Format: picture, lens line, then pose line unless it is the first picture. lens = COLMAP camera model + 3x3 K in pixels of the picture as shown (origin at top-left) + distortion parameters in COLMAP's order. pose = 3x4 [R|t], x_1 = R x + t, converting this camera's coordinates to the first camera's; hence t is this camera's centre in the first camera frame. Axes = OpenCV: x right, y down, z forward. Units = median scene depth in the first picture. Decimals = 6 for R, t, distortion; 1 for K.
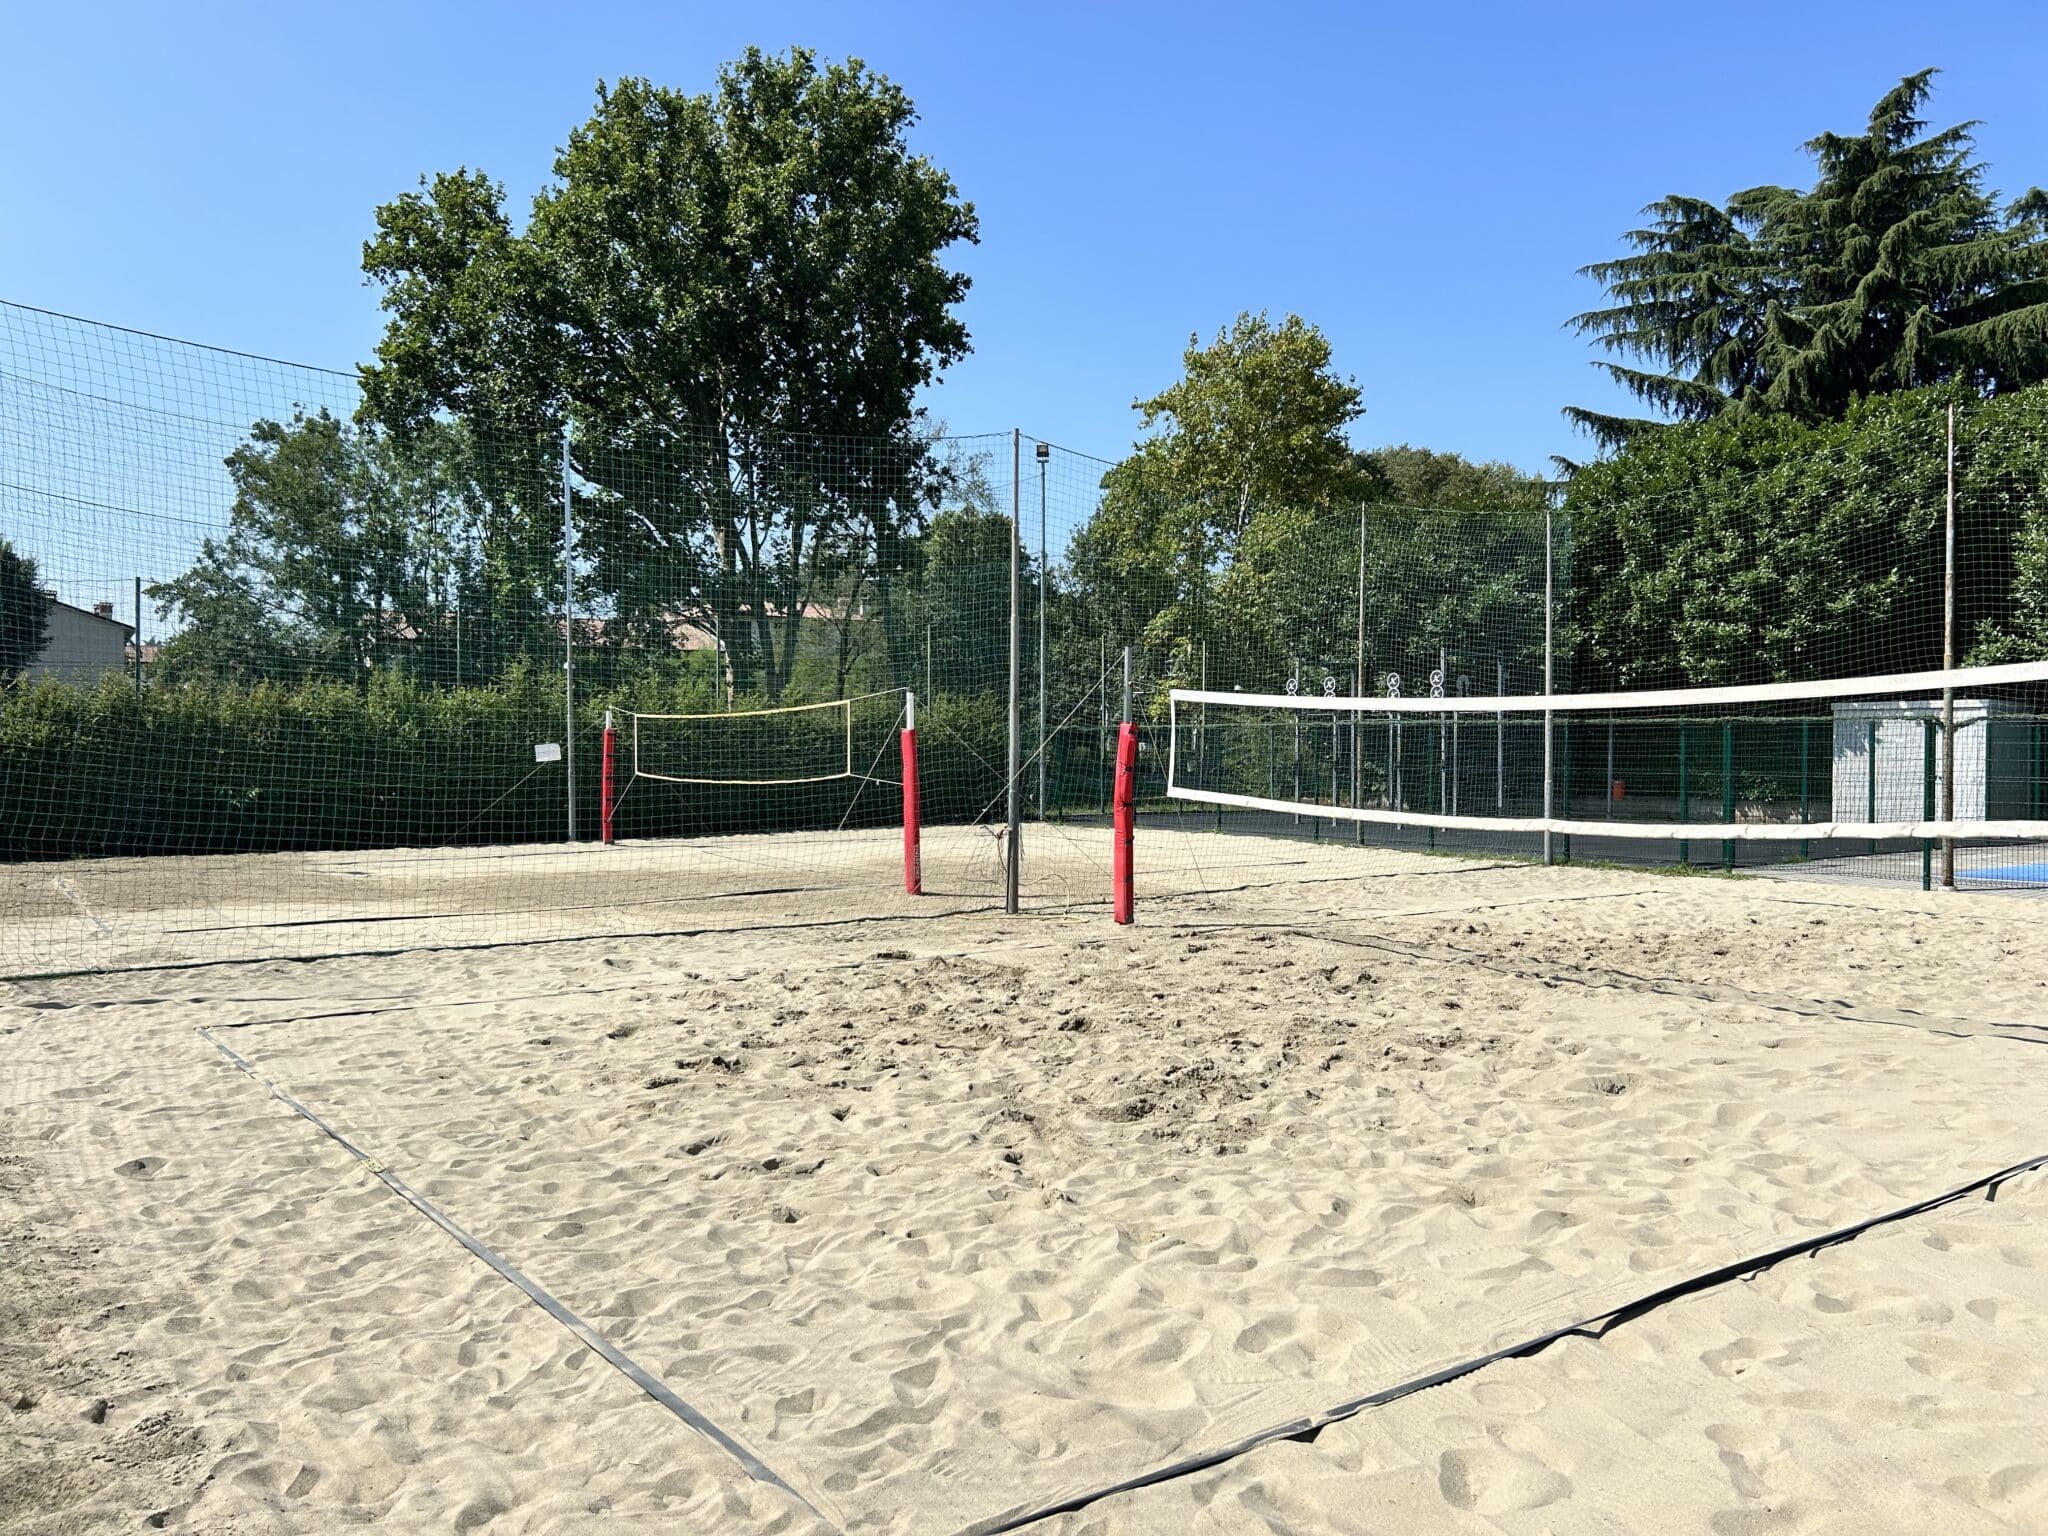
lens RADIAL K [[1550.0, 0, 1024.0], [0, 1550.0, 768.0], [0, 0, 1]] dist [-0.008867, -0.011709]
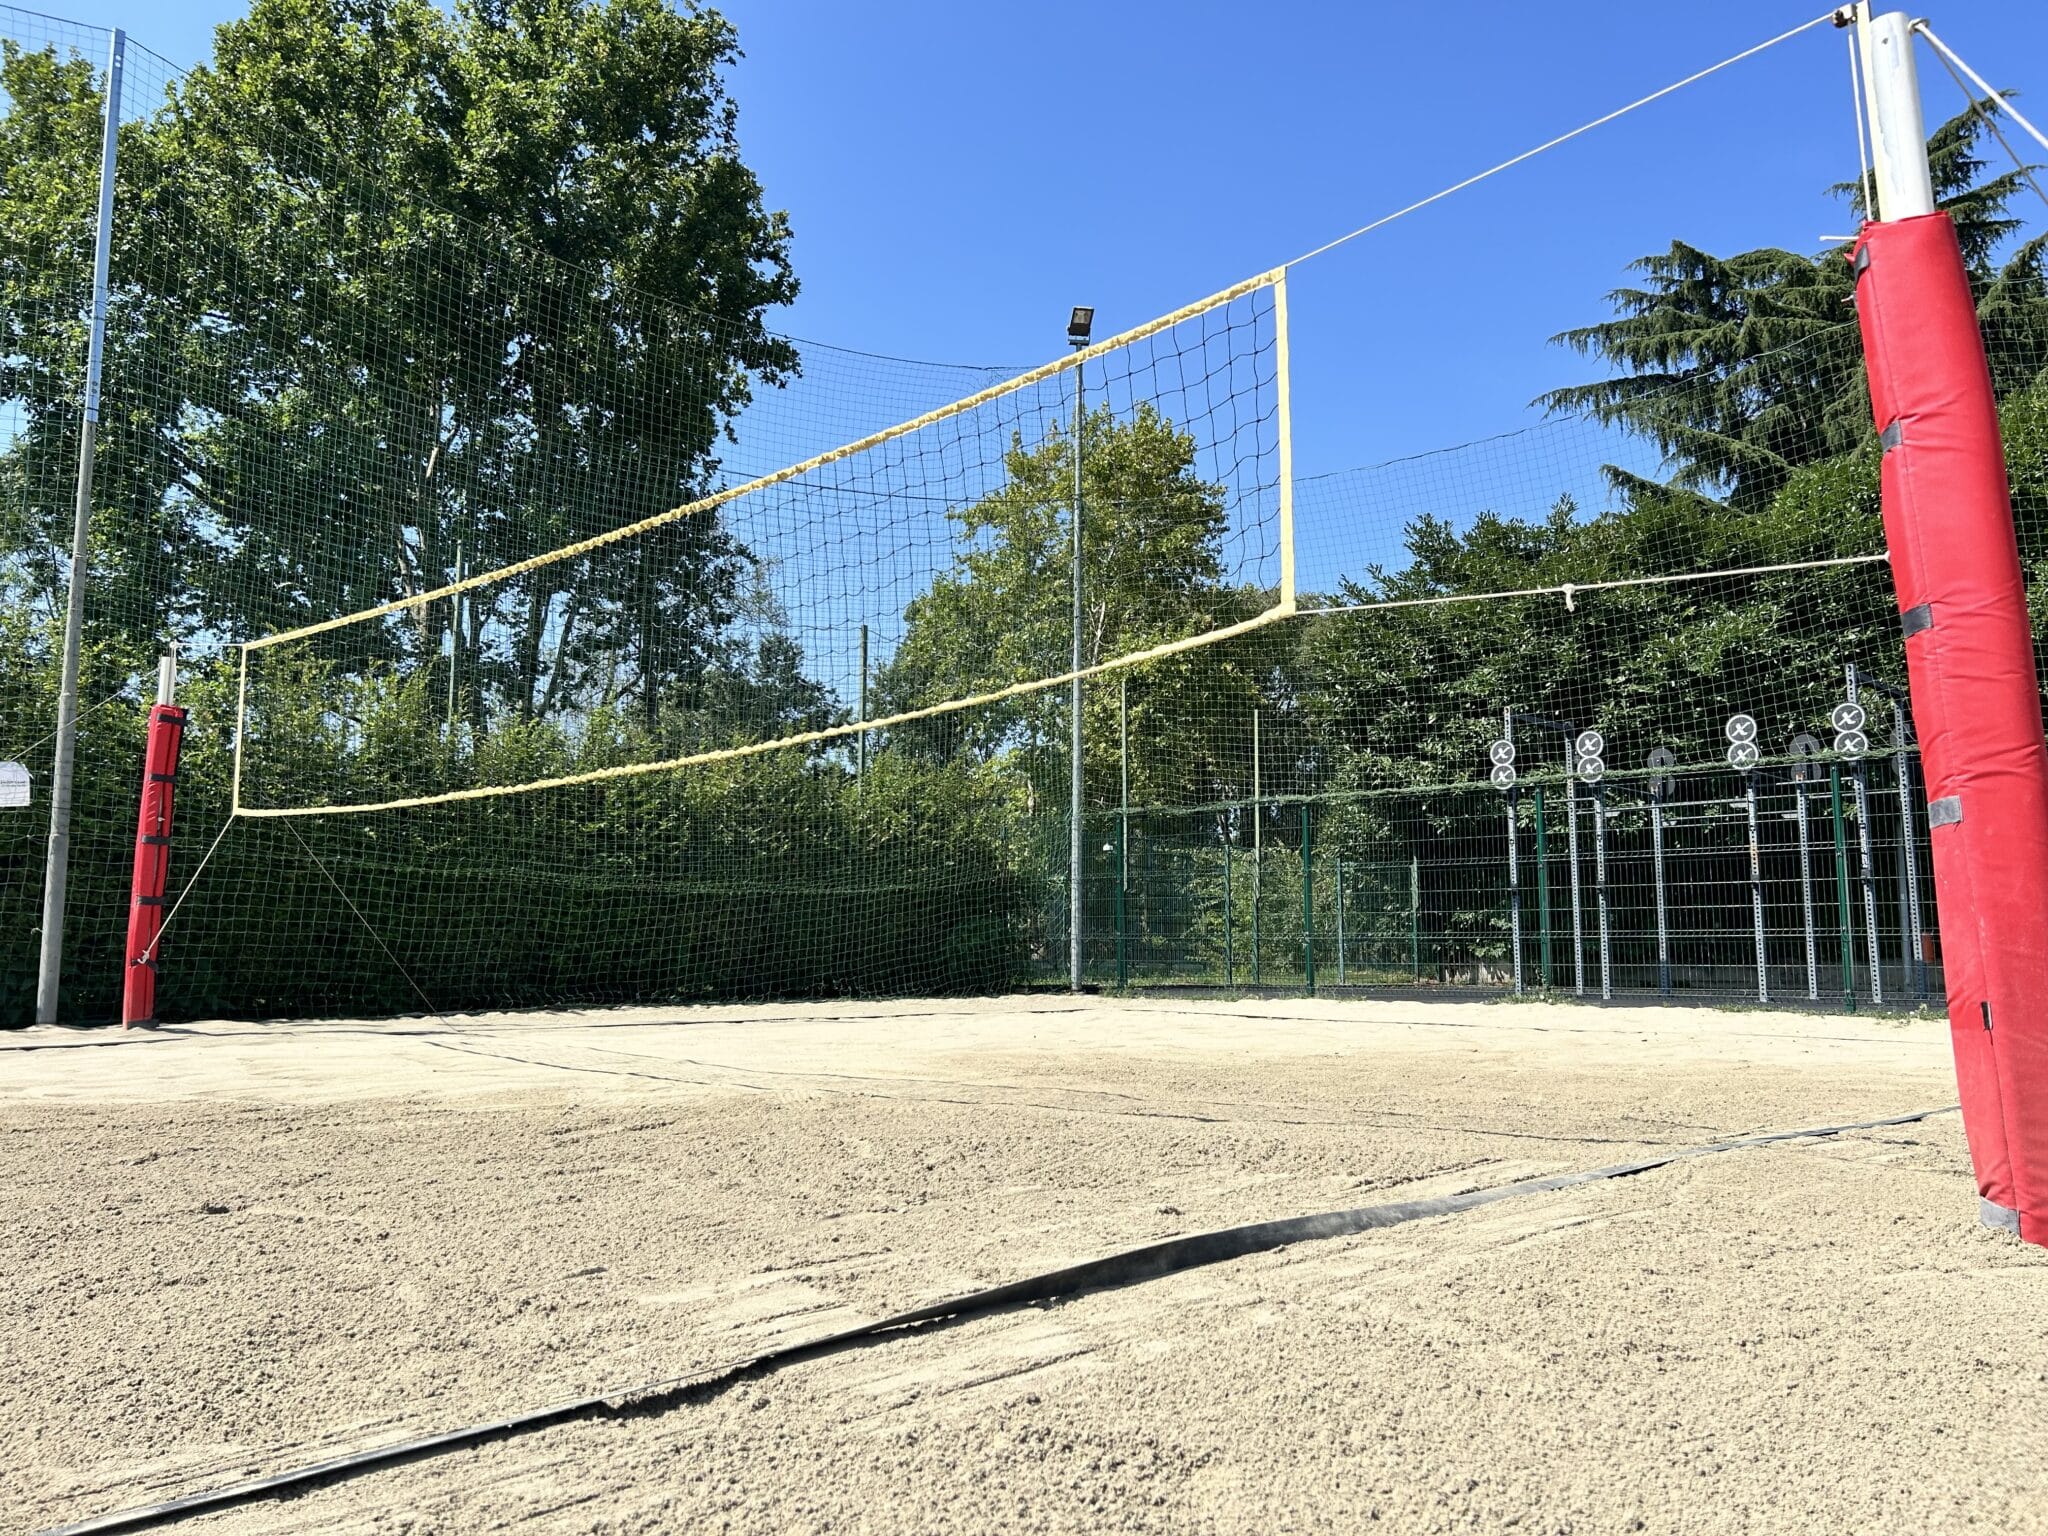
lens RADIAL K [[1548.6, 0, 1047.0], [0, 1548.6, 770.2], [0, 0, 1]] dist [-0.000350, 0.003489]
pose [[0.978038, 0.028891, 0.206415, -0.073407], [-0.000774, 0.990843, -0.135013, 0.020380], [-0.208425, 0.131888, 0.969105, 0.318022]]
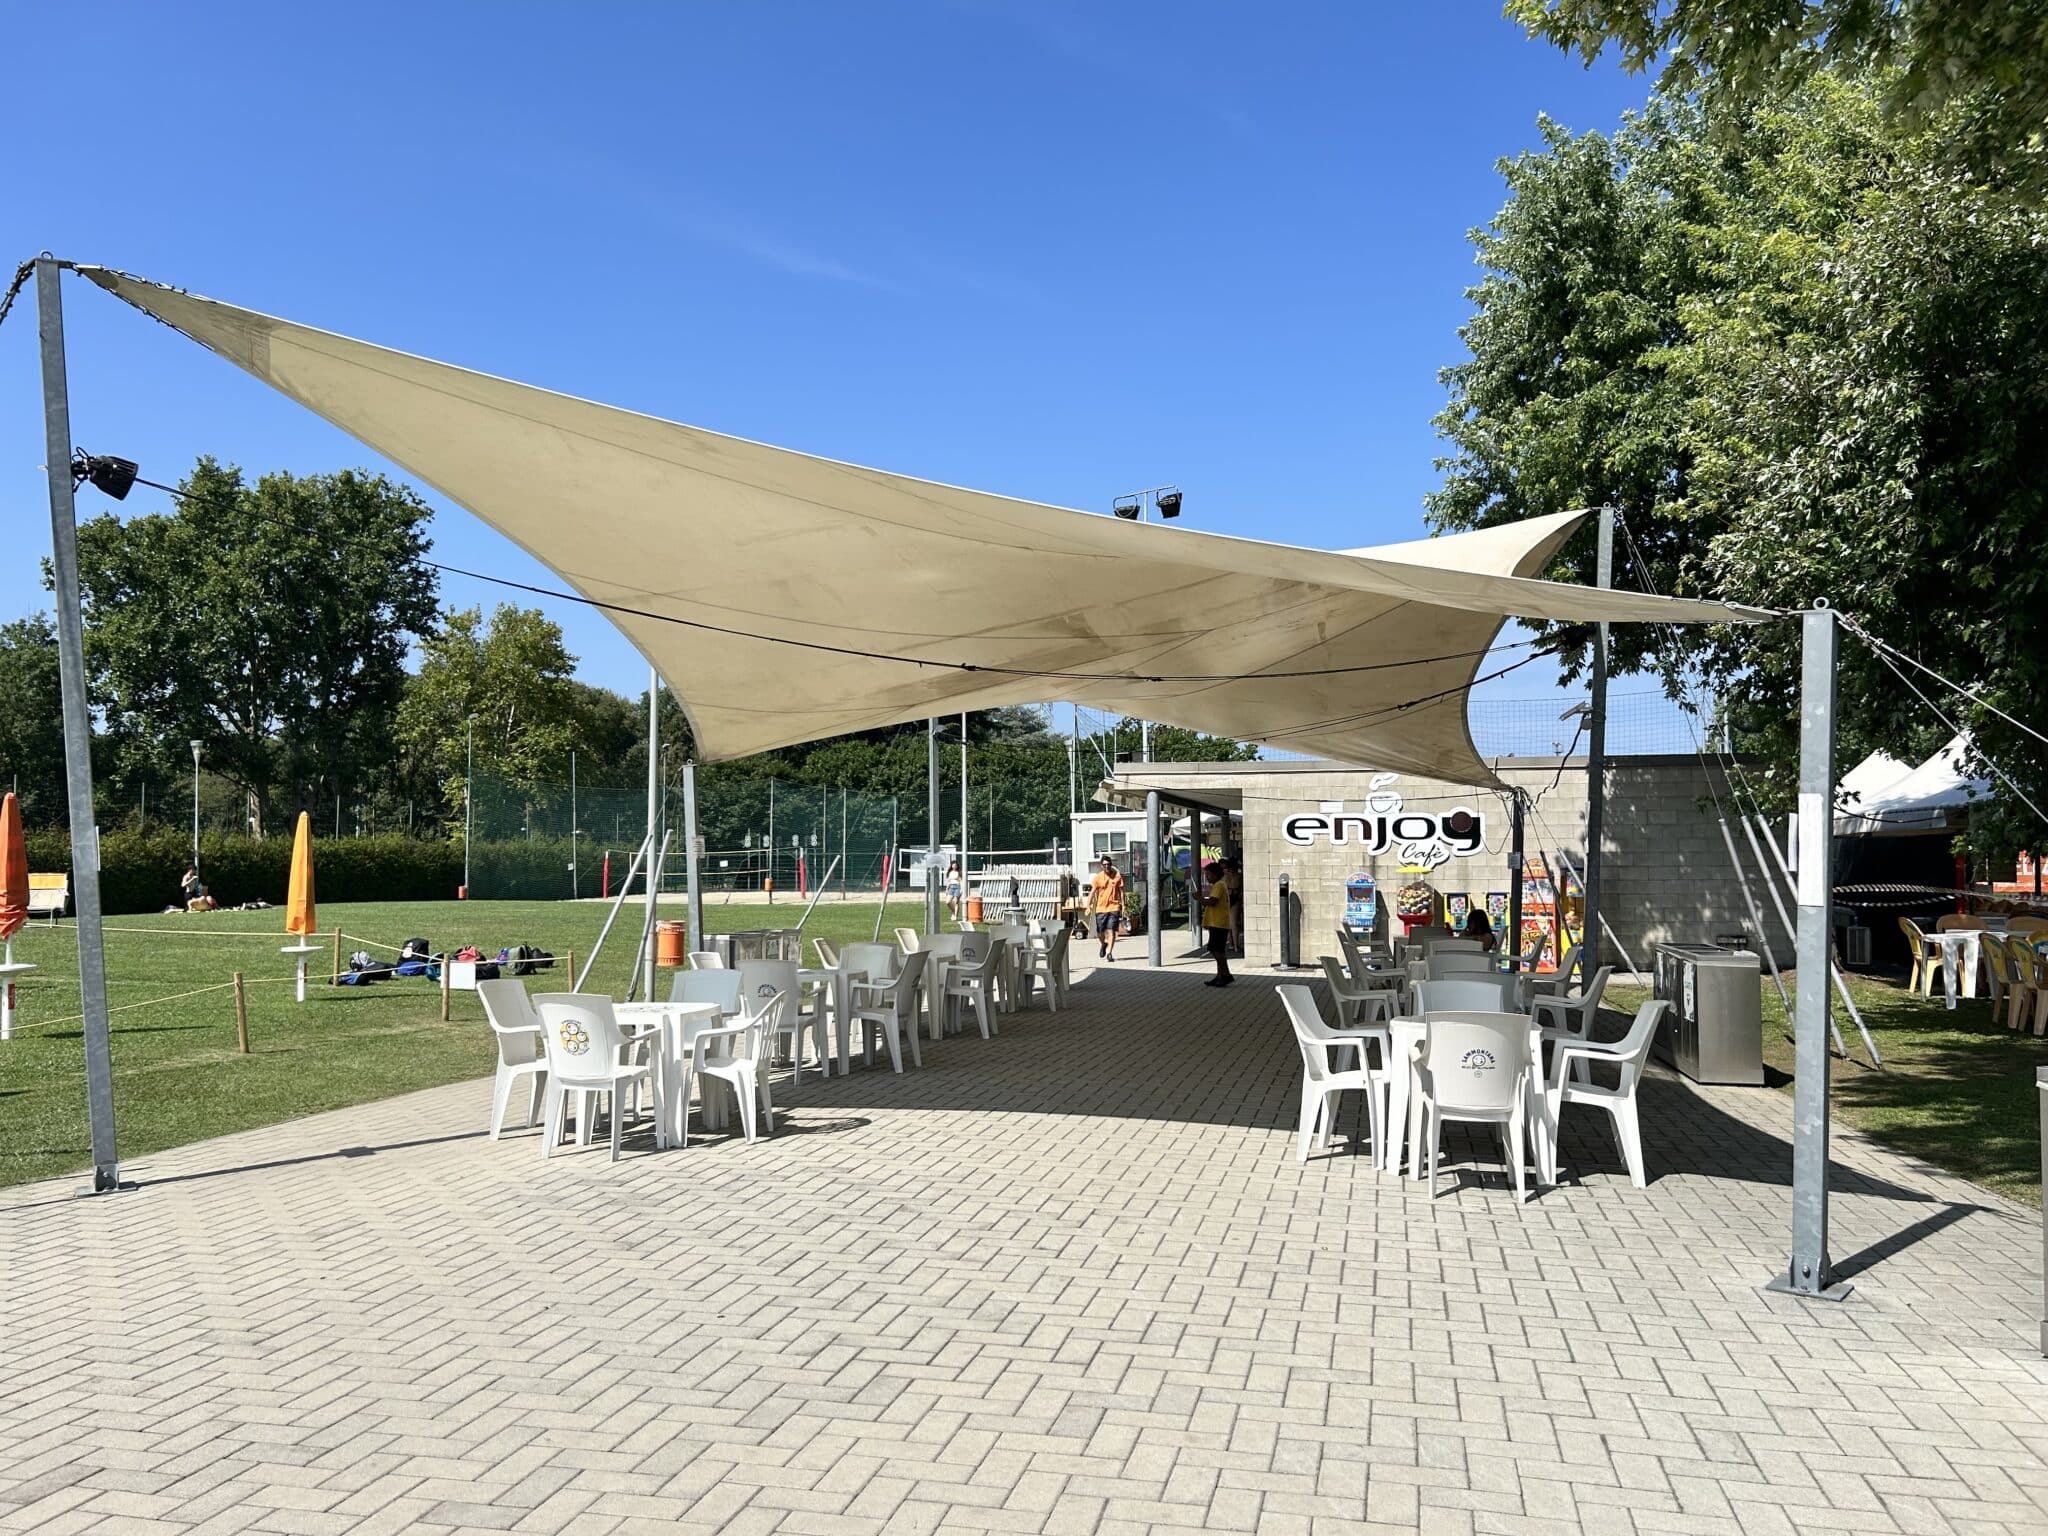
lens RADIAL K [[1510.8, 0, 1036.1], [0, 1510.8, 779.5], [0, 0, 1]] dist [0.102265, -0.142097]
pose [[0.703485, 0.029582, 0.710094, -0.893110], [0.018593, 0.998025, -0.059996, 0.007255], [-0.710467, 0.055409, 0.701546, -0.796882]]
